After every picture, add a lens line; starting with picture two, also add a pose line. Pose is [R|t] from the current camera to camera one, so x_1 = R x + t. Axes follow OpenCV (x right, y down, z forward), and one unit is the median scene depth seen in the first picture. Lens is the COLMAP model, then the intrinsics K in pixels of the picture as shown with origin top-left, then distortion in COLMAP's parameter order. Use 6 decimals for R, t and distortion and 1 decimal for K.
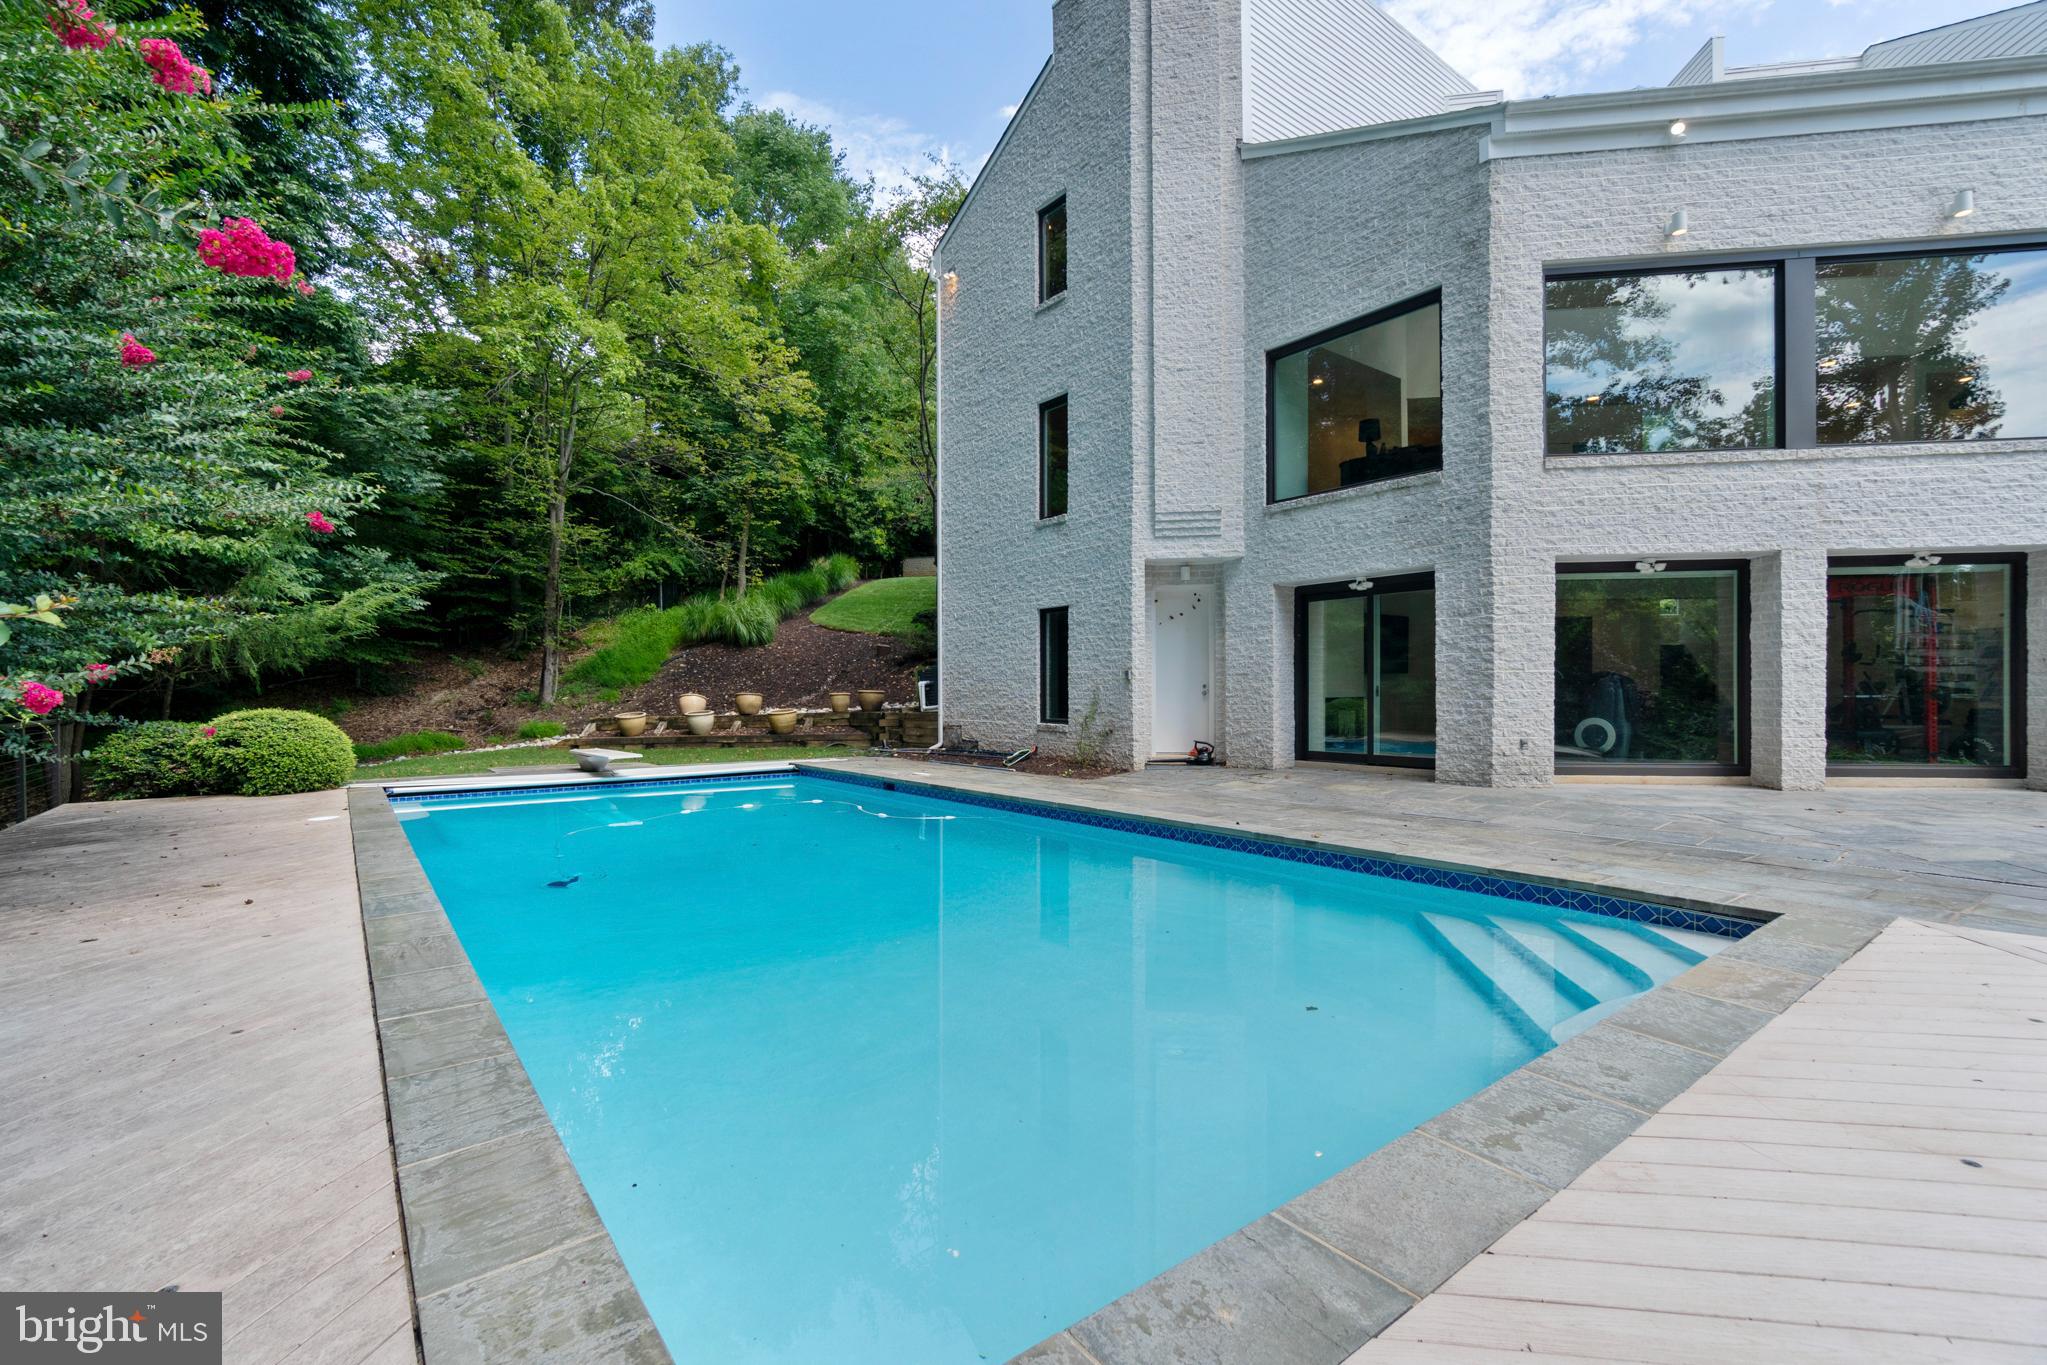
lens RADIAL K [[864.0, 0, 998.0], [0, 864.0, 680.5], [0, 0, 1]] dist [0.001086, 0.000431]
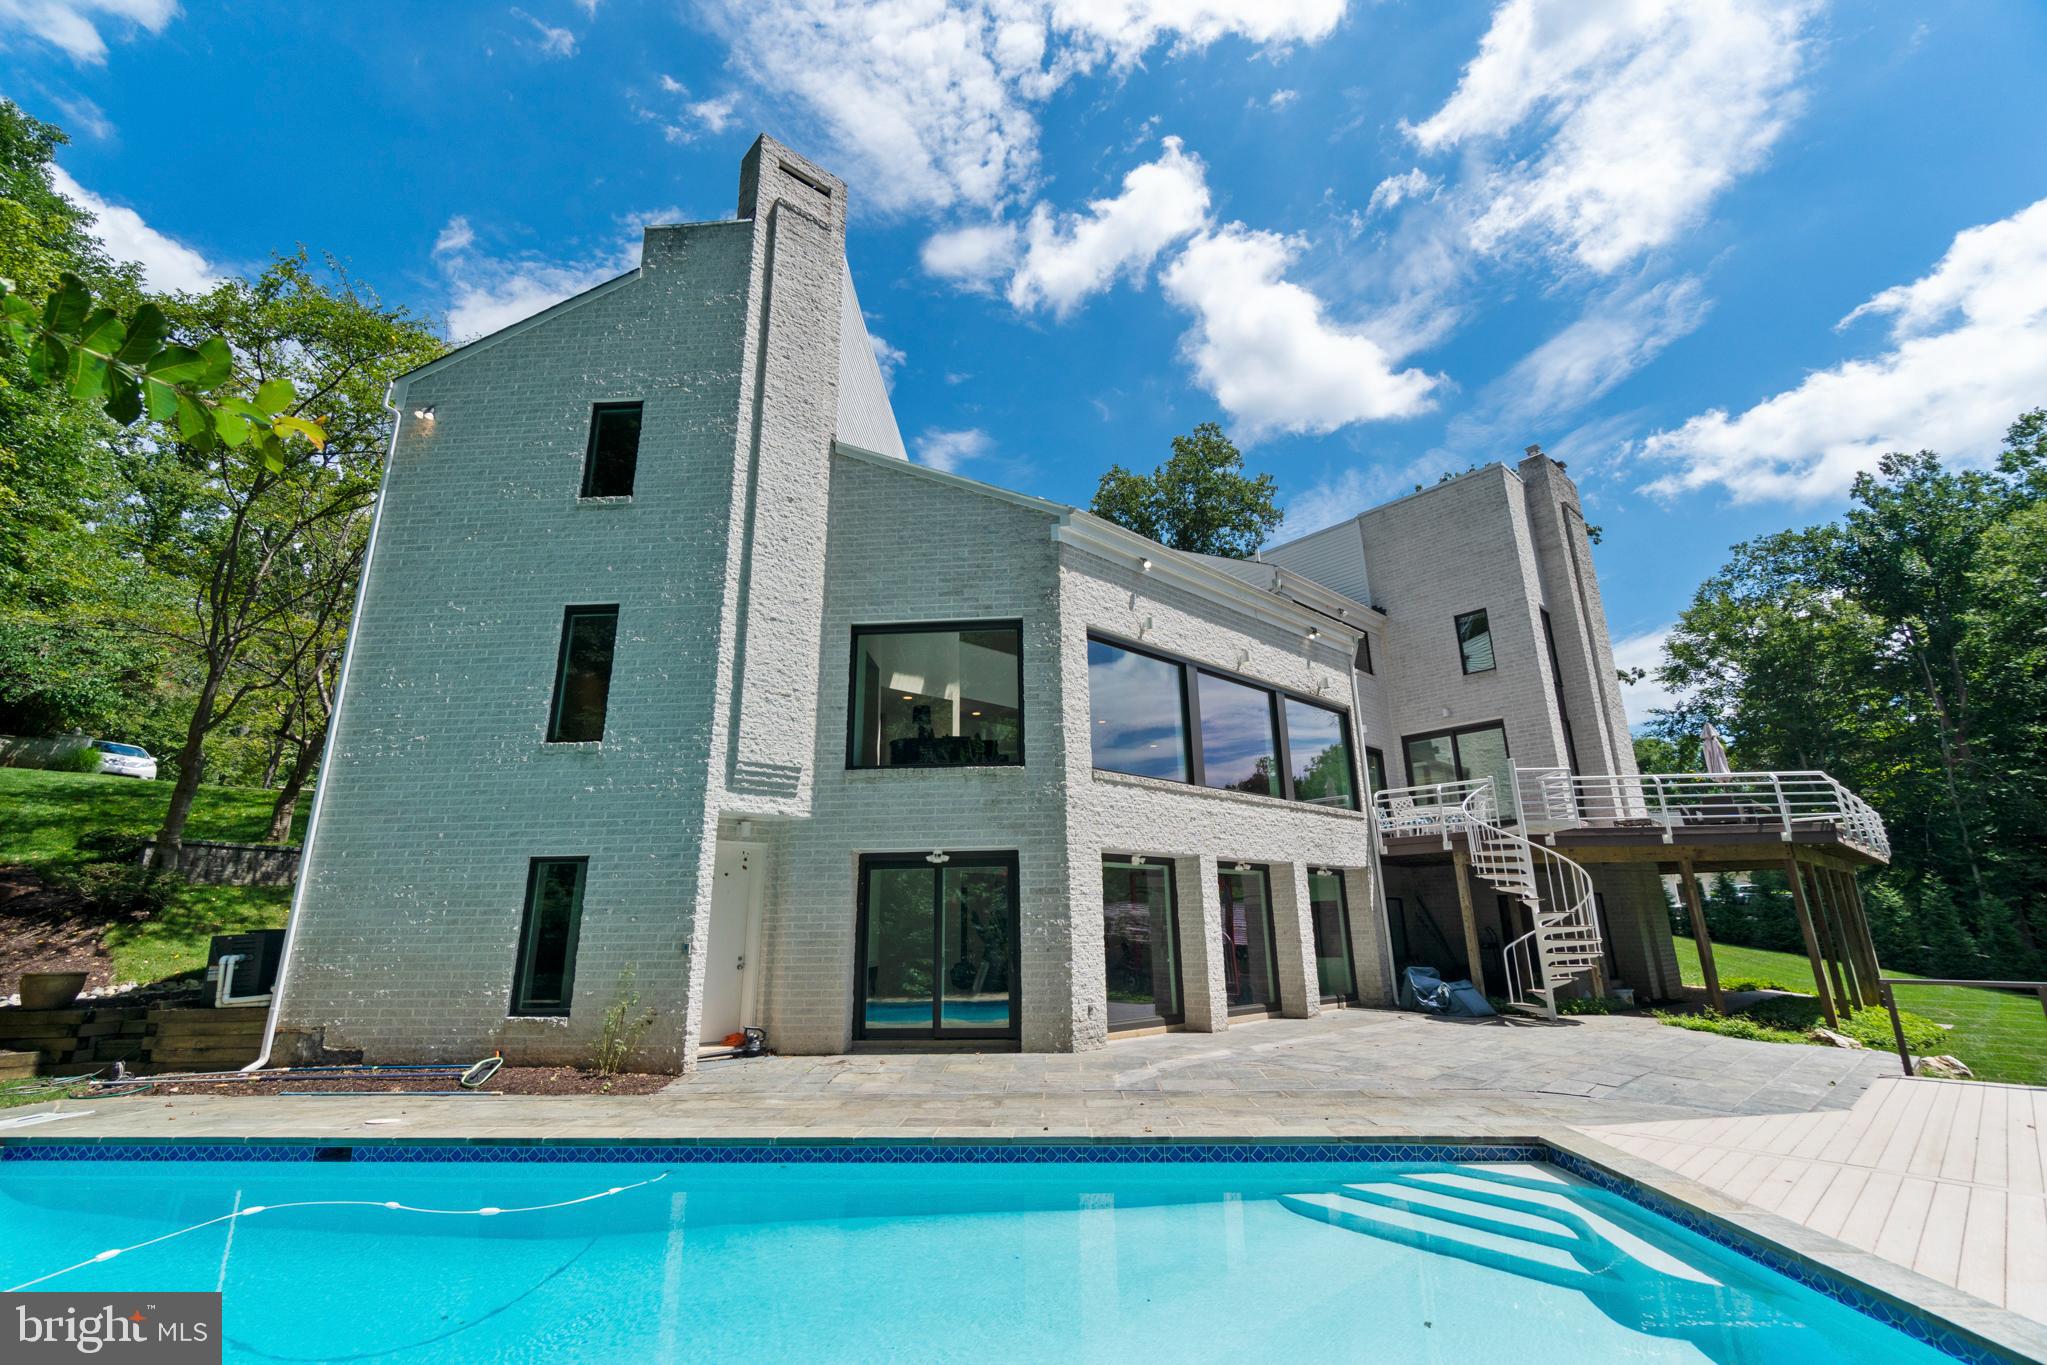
lens RADIAL K [[864.0, 0, 998.0], [0, 864.0, 680.5], [0, 0, 1]] dist [0.001086, 0.000431]
pose [[0.662959, 0.203698, 0.720412, -0.382944], [0.002168, 0.961747, -0.273931, -0.032538], [-0.748653, 0.183167, 0.637157, 0.253776]]
